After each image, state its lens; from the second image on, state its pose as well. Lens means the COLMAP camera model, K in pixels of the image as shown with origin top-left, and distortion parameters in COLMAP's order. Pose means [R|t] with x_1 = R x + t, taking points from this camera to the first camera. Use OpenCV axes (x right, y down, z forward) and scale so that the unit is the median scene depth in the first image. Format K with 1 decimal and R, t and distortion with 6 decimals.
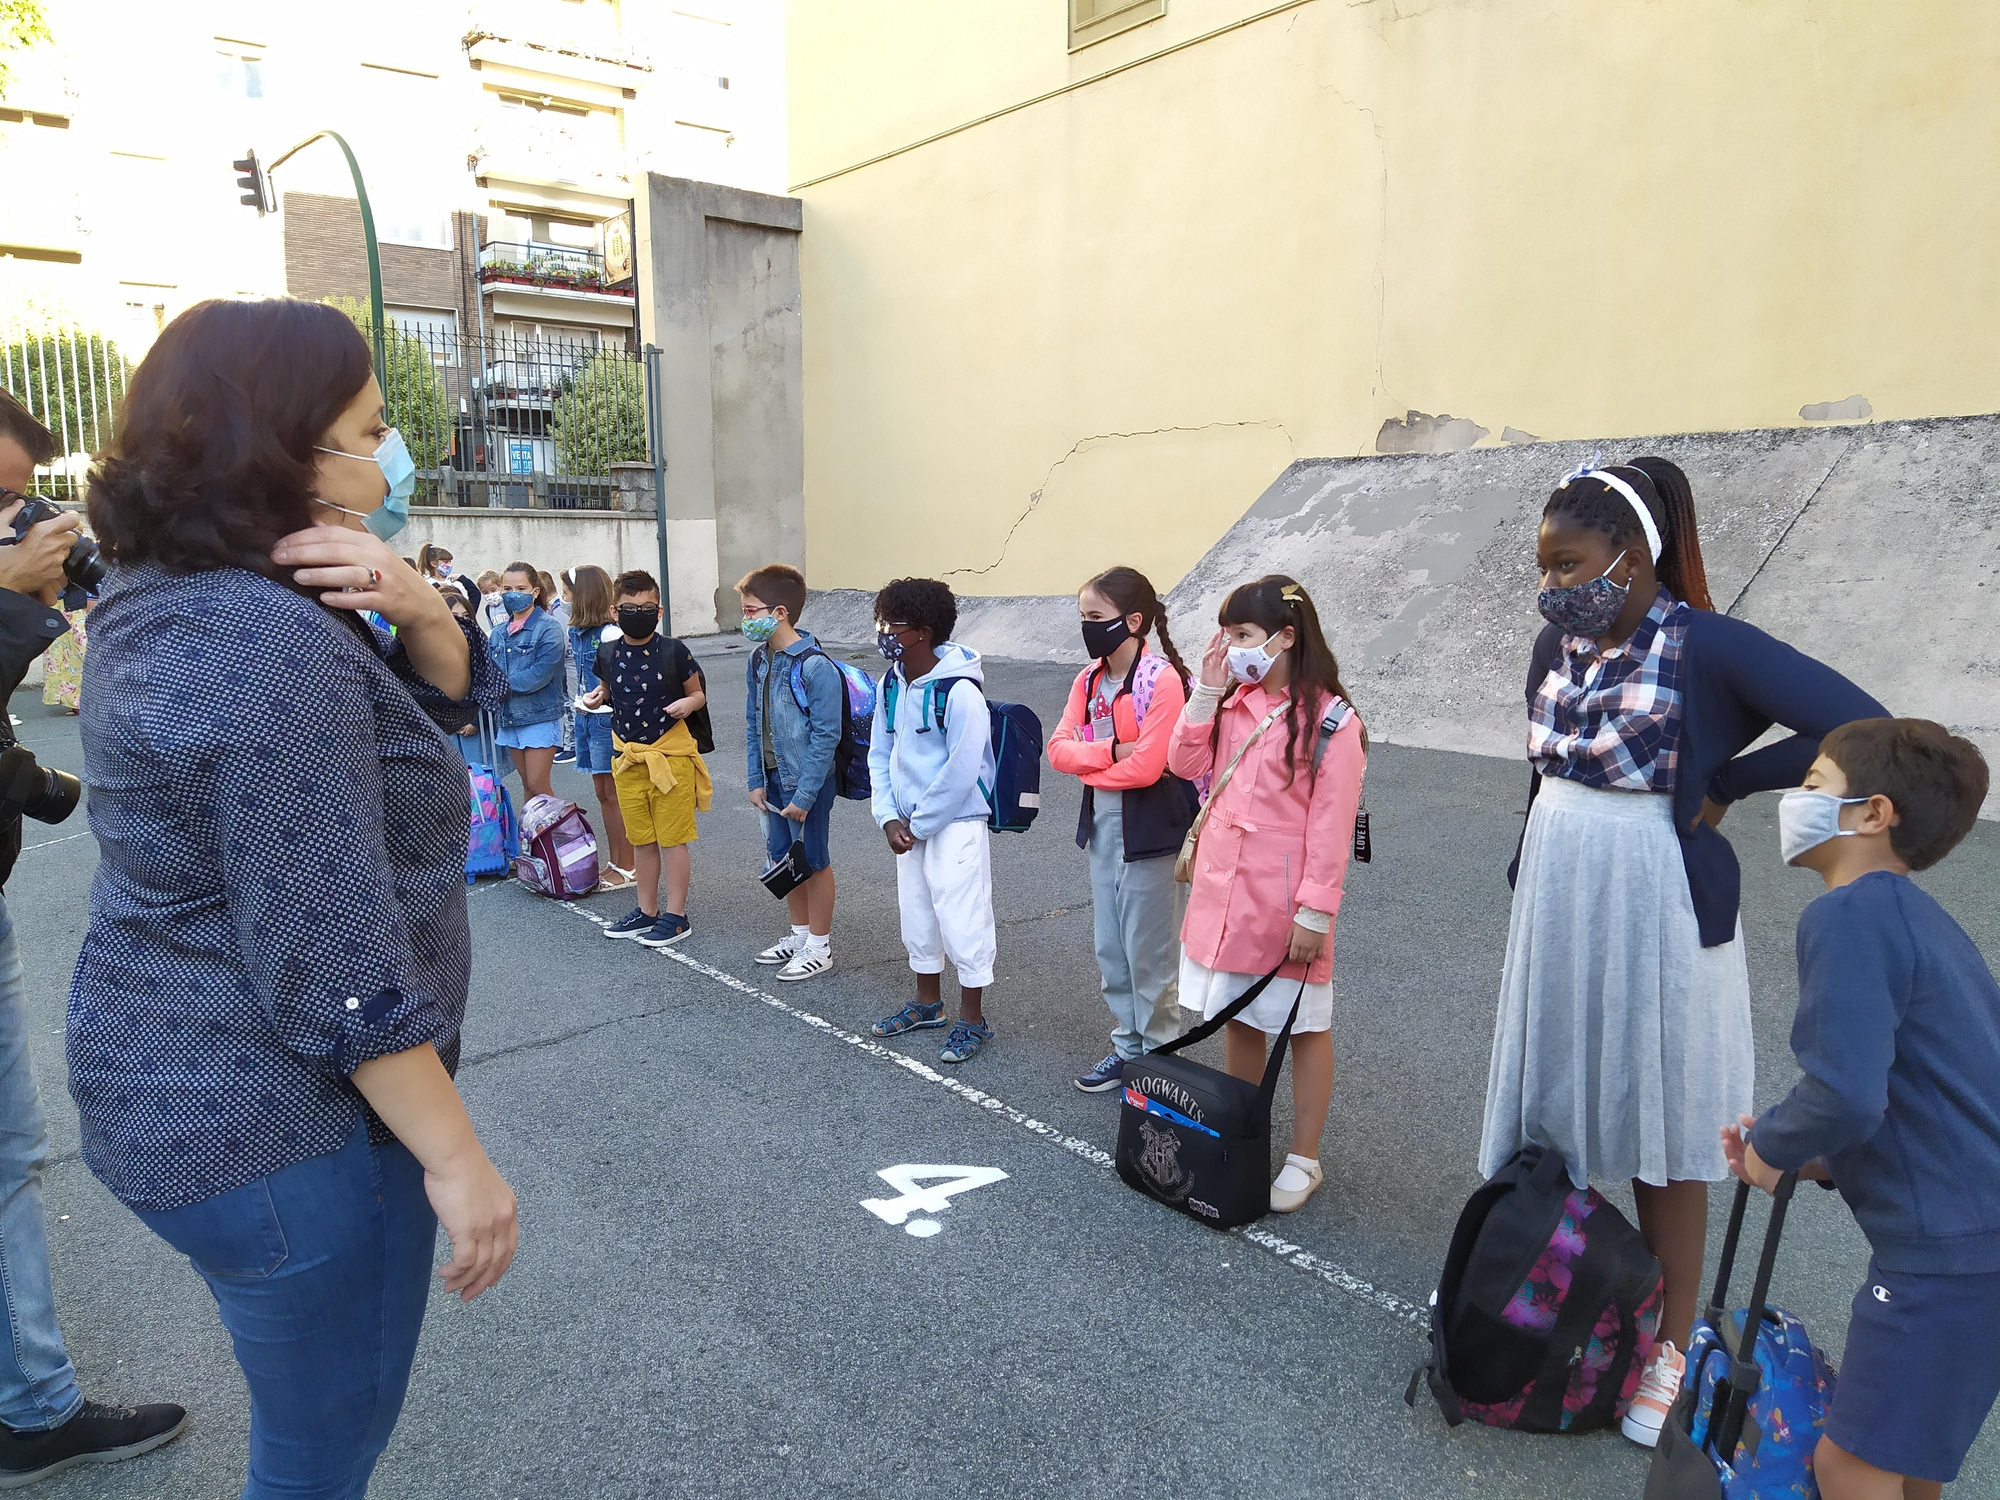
lens RADIAL K [[1458.2, 0, 996.2], [0, 1458.2, 755.3], [0, 0, 1]] dist [0.110245, -0.135649]
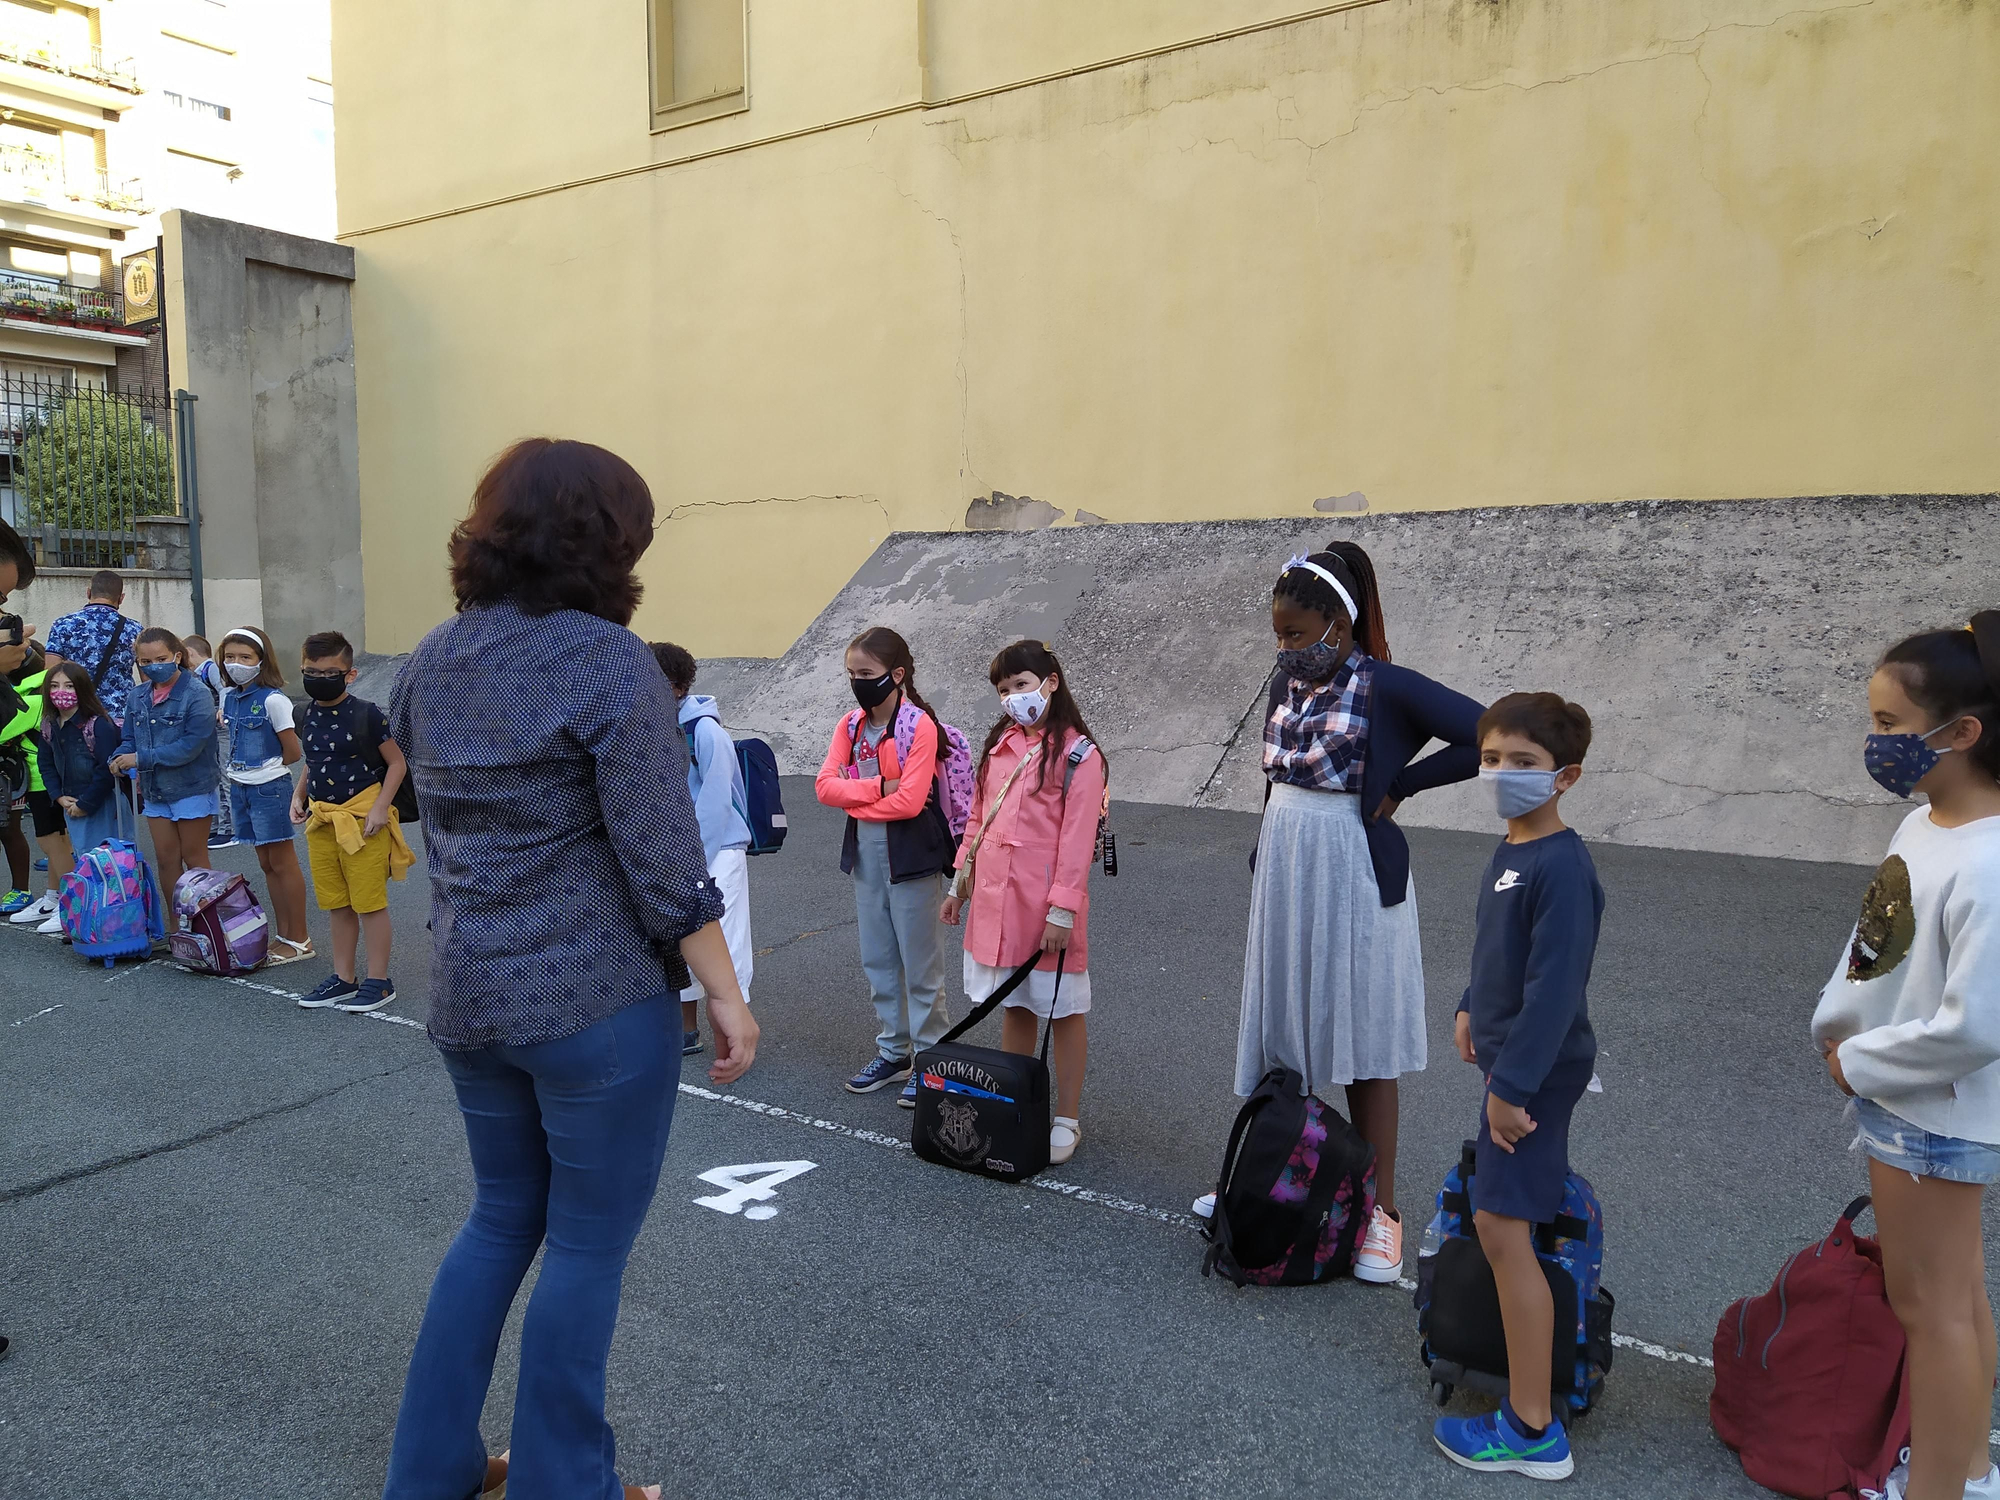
lens RADIAL K [[1458.2, 0, 996.2], [0, 1458.2, 755.3], [0, 0, 1]] dist [0.110245, -0.135649]
pose [[0.954257, -0.025501, 0.297899, -0.114876], [0.038711, 0.998508, -0.038526, 0.012724], [-0.296472, 0.048295, 0.953820, -0.080478]]
